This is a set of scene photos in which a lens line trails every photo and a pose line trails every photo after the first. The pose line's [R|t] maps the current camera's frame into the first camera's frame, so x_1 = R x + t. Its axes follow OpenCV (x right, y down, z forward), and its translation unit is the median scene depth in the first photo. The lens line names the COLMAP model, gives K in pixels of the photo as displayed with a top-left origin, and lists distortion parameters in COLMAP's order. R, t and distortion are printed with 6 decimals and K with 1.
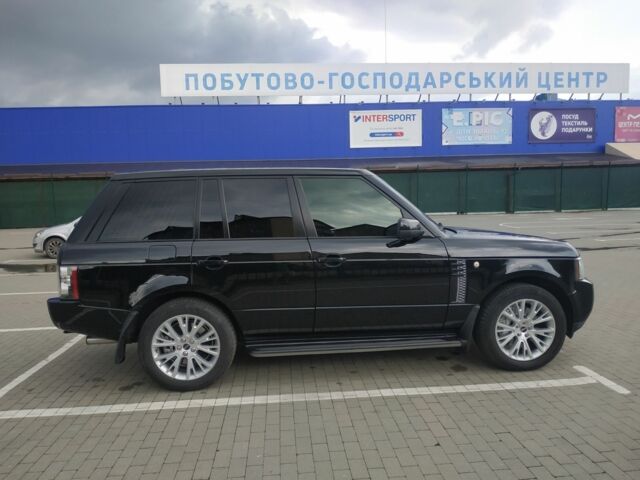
lens RADIAL K [[471.6, 0, 320.0], [0, 471.6, 240.0], [0, 0, 1]] dist [-0.005165, -0.008520]
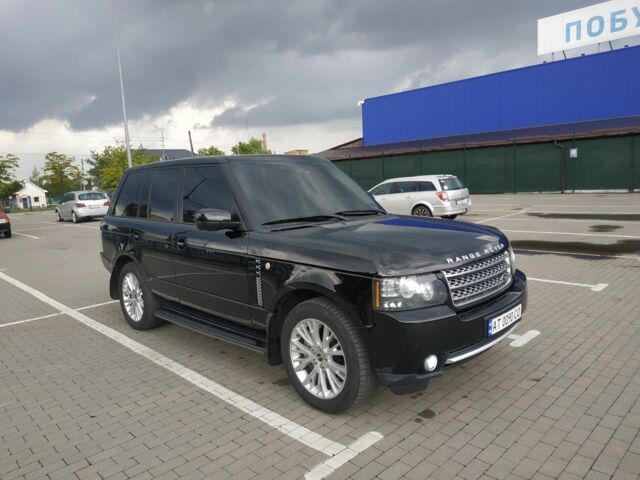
lens RADIAL K [[471.6, 0, 320.0], [0, 471.6, 240.0], [0, 0, 1]] dist [-0.005165, -0.008520]
pose [[0.638061, 0.091691, -0.764507, 0.131386], [-0.036385, 0.995366, 0.089012, -0.009328], [0.769126, -0.028978, 0.638440, 0.066789]]
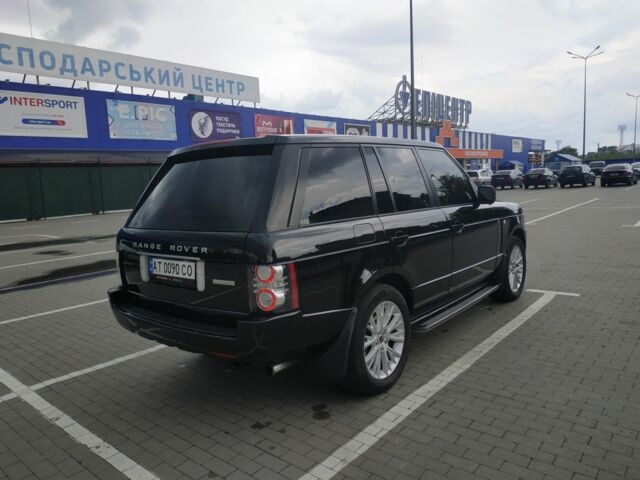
lens RADIAL K [[470.0, 0, 320.0], [0, 470.0, 240.0], [0, 0, 1]] dist [-0.011813, -0.010501]
pose [[0.705913, -0.096458, 0.701700, -0.115276], [0.094913, 0.994631, 0.041243, 0.000070], [-0.701911, 0.037486, 0.711278, 0.056606]]
